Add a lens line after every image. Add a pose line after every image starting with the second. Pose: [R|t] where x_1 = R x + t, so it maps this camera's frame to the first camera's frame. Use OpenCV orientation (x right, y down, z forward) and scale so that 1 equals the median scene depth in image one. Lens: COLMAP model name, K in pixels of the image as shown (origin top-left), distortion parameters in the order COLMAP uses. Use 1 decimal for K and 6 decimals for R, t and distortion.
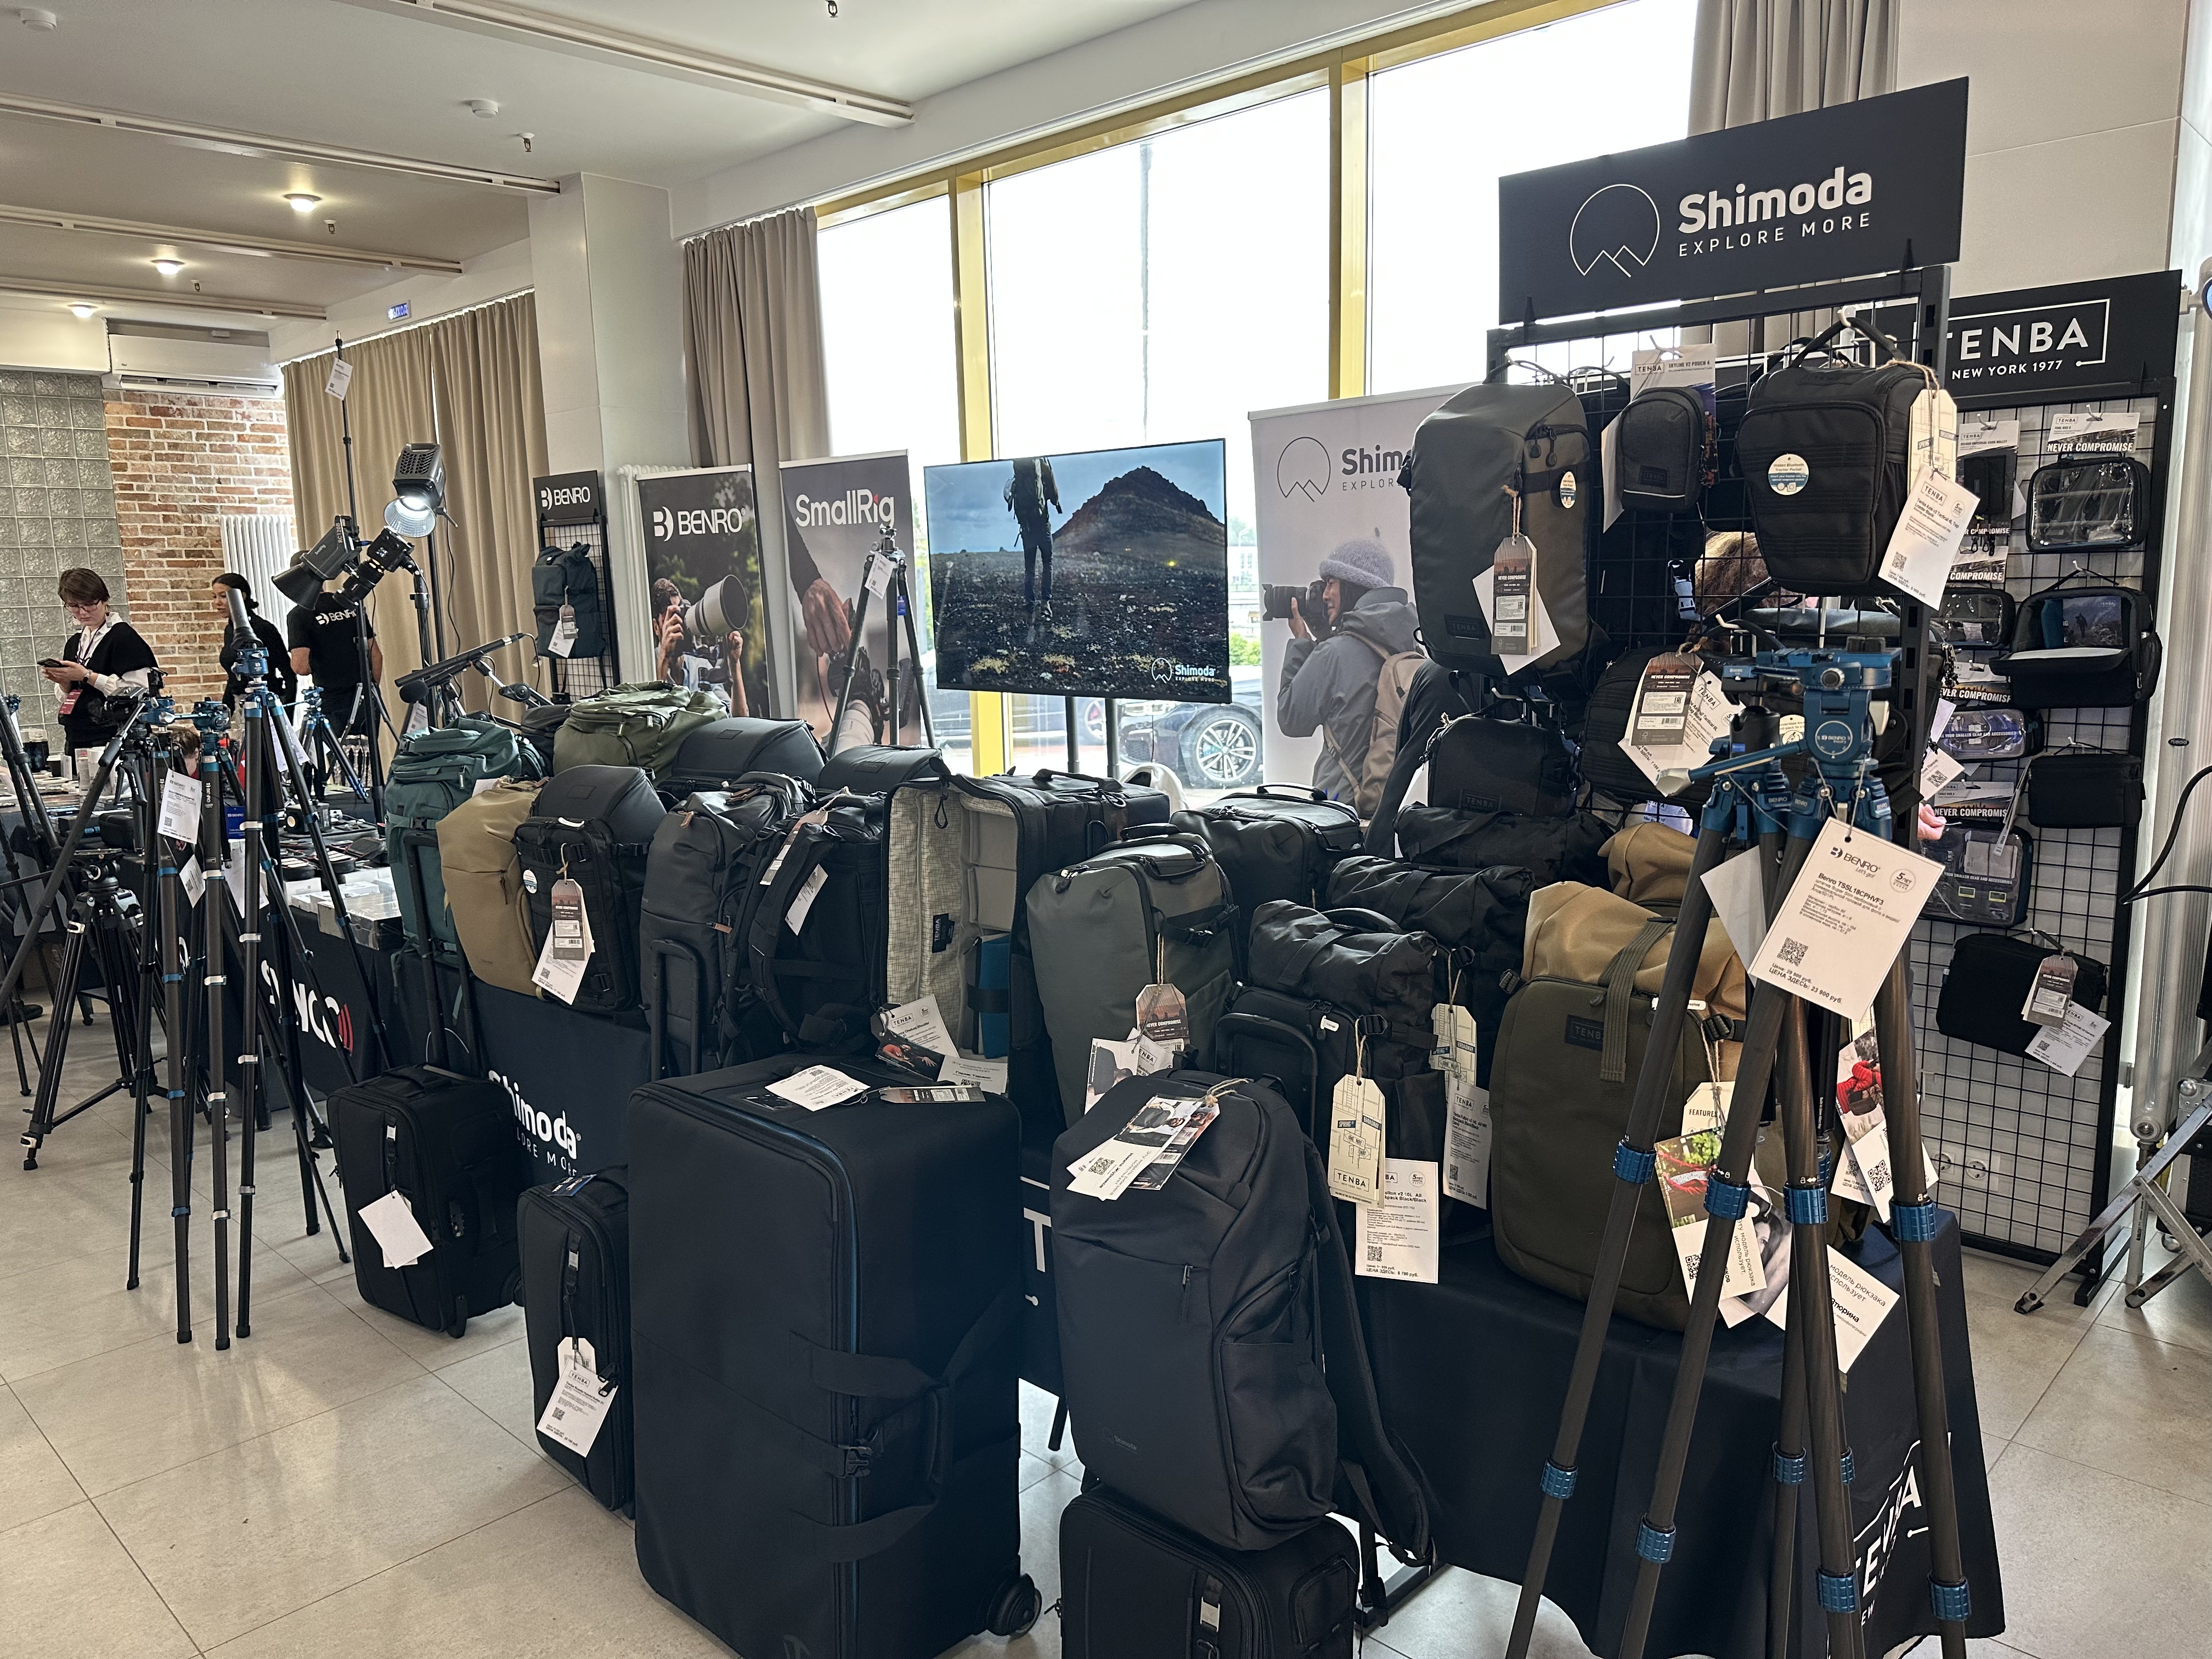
lens RADIAL K [[1566.2, 0, 1106.0], [0, 1566.2, 829.5], [0, 0, 1]] dist [0.072357, -0.104599]
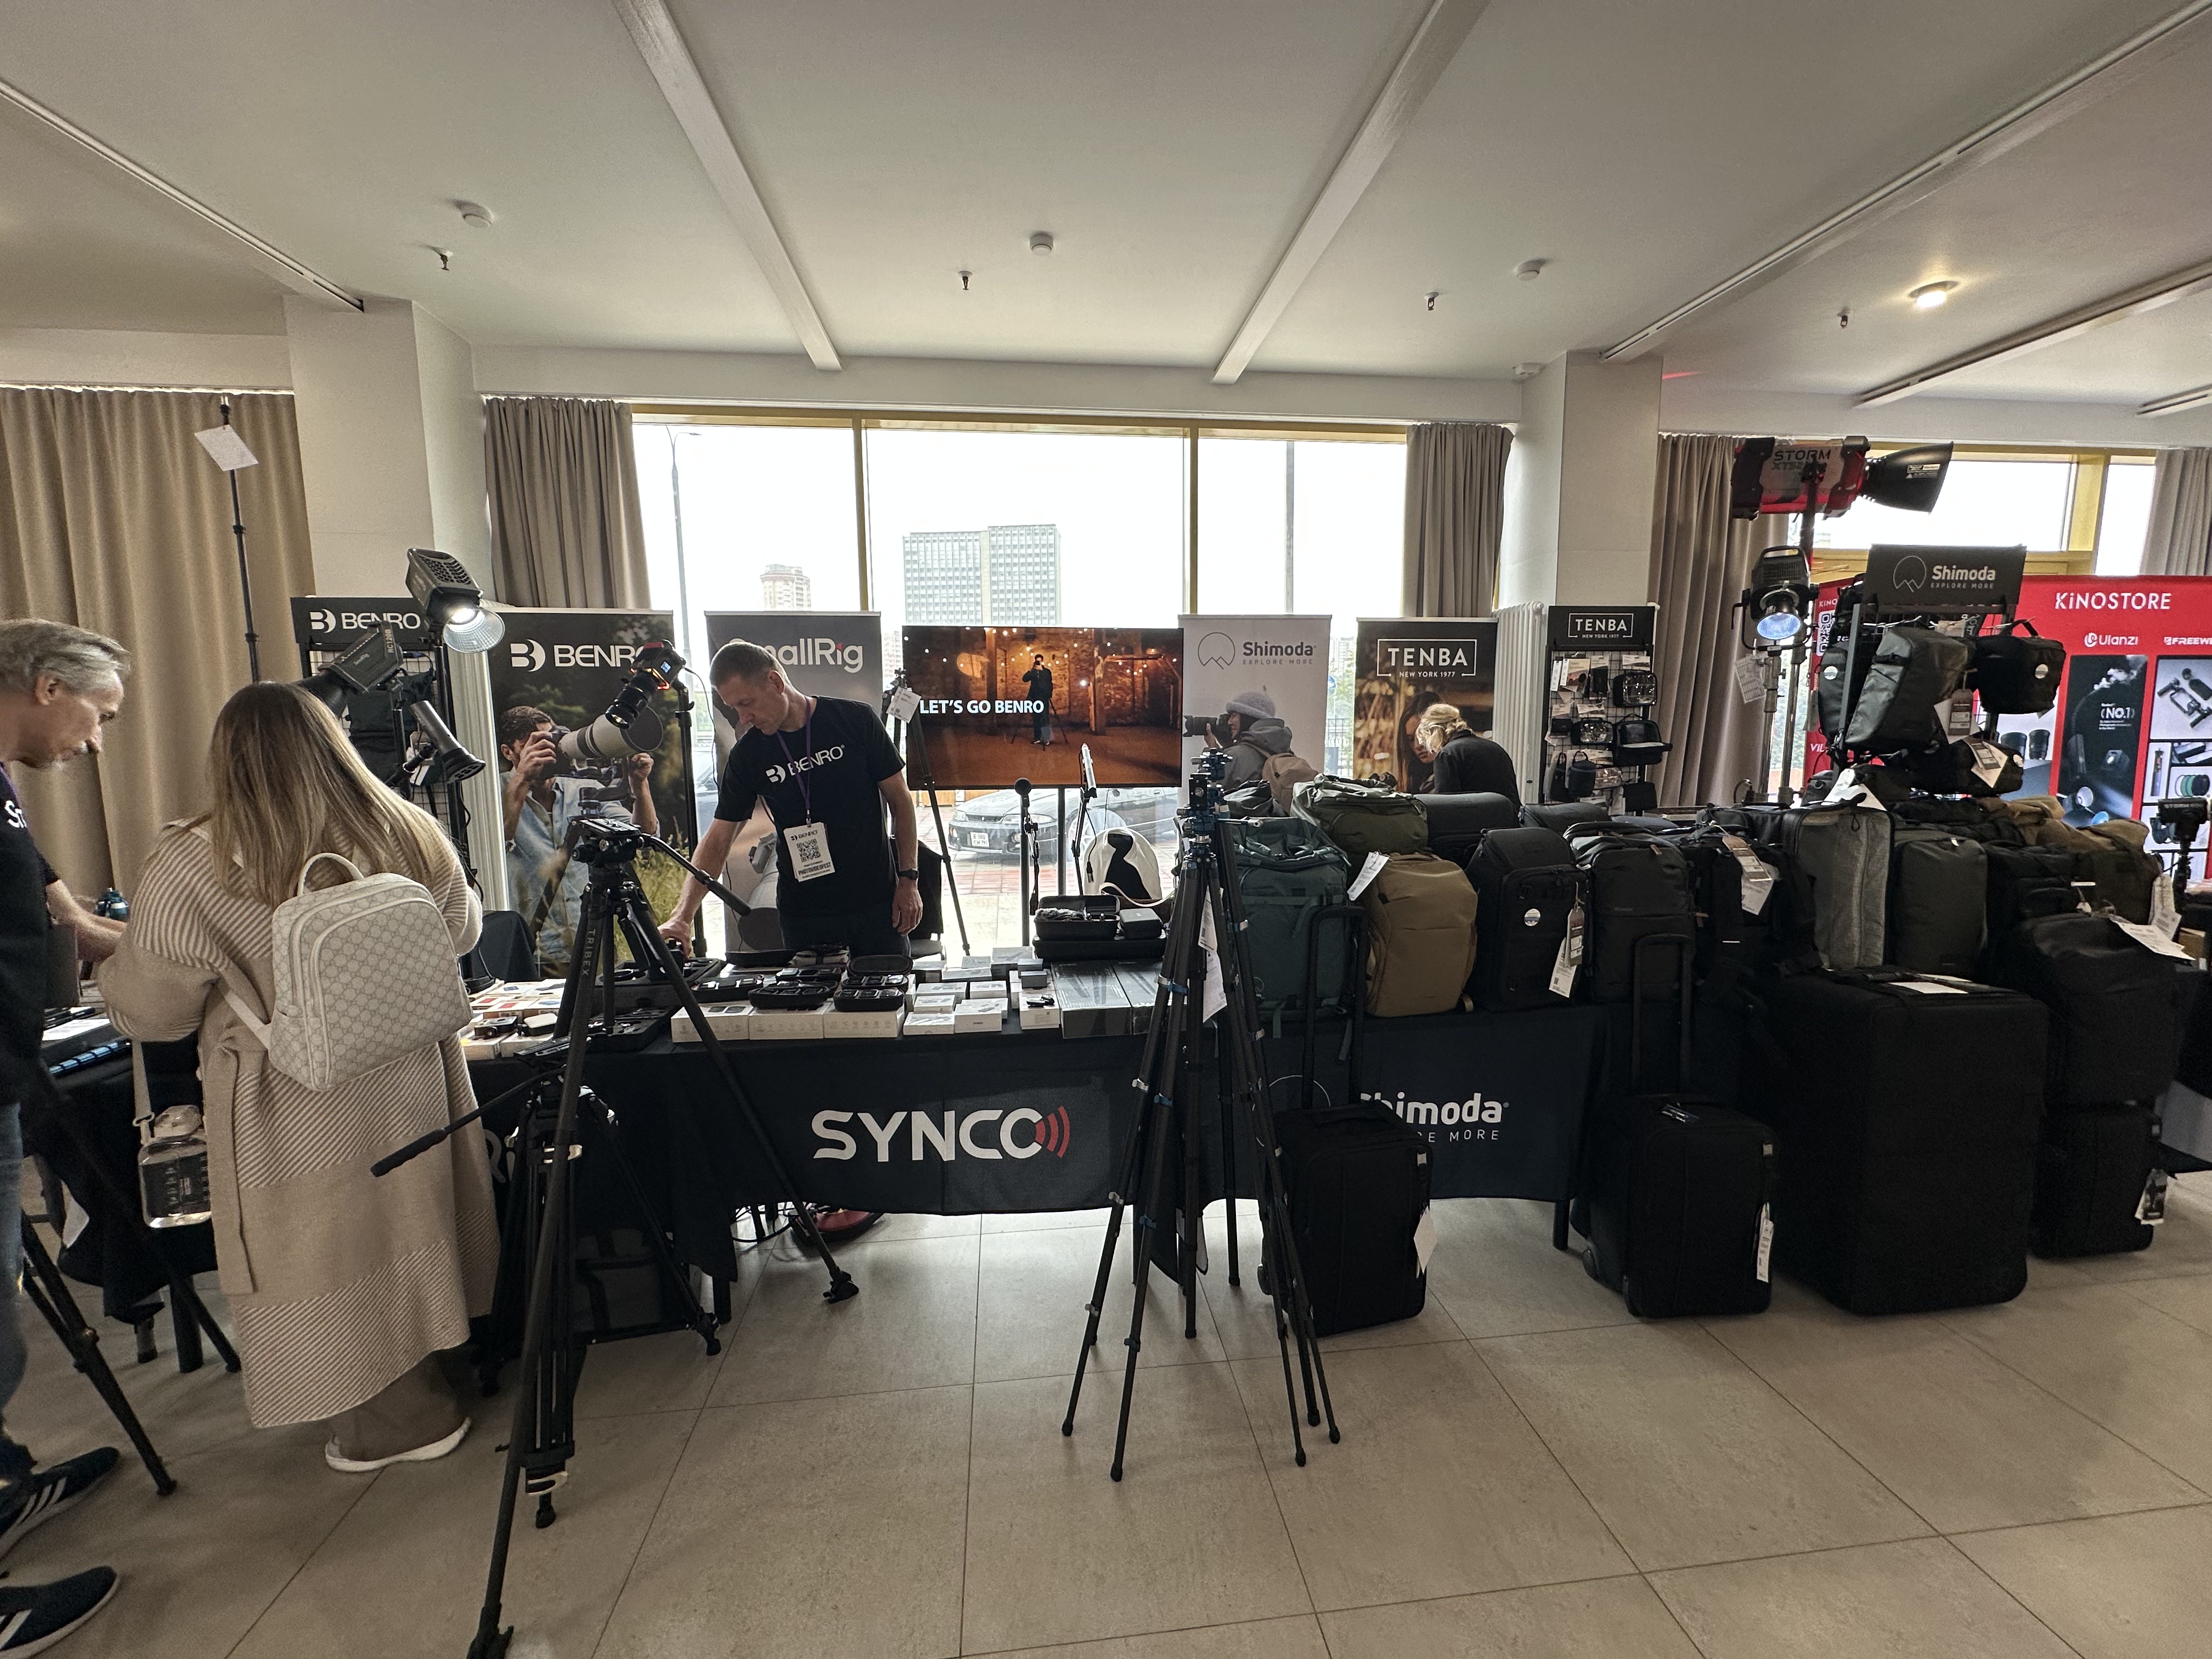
lens RADIAL K [[893.8, 0, 1106.0], [0, 893.8, 829.5], [0, 0, 1]] dist [-0.038278, 0.030196]
pose [[0.638831, -0.078446, 0.765337, -0.556556], [0.114141, 0.993443, 0.006553, -0.041129], [-0.760833, 0.083170, 0.643596, 0.370213]]
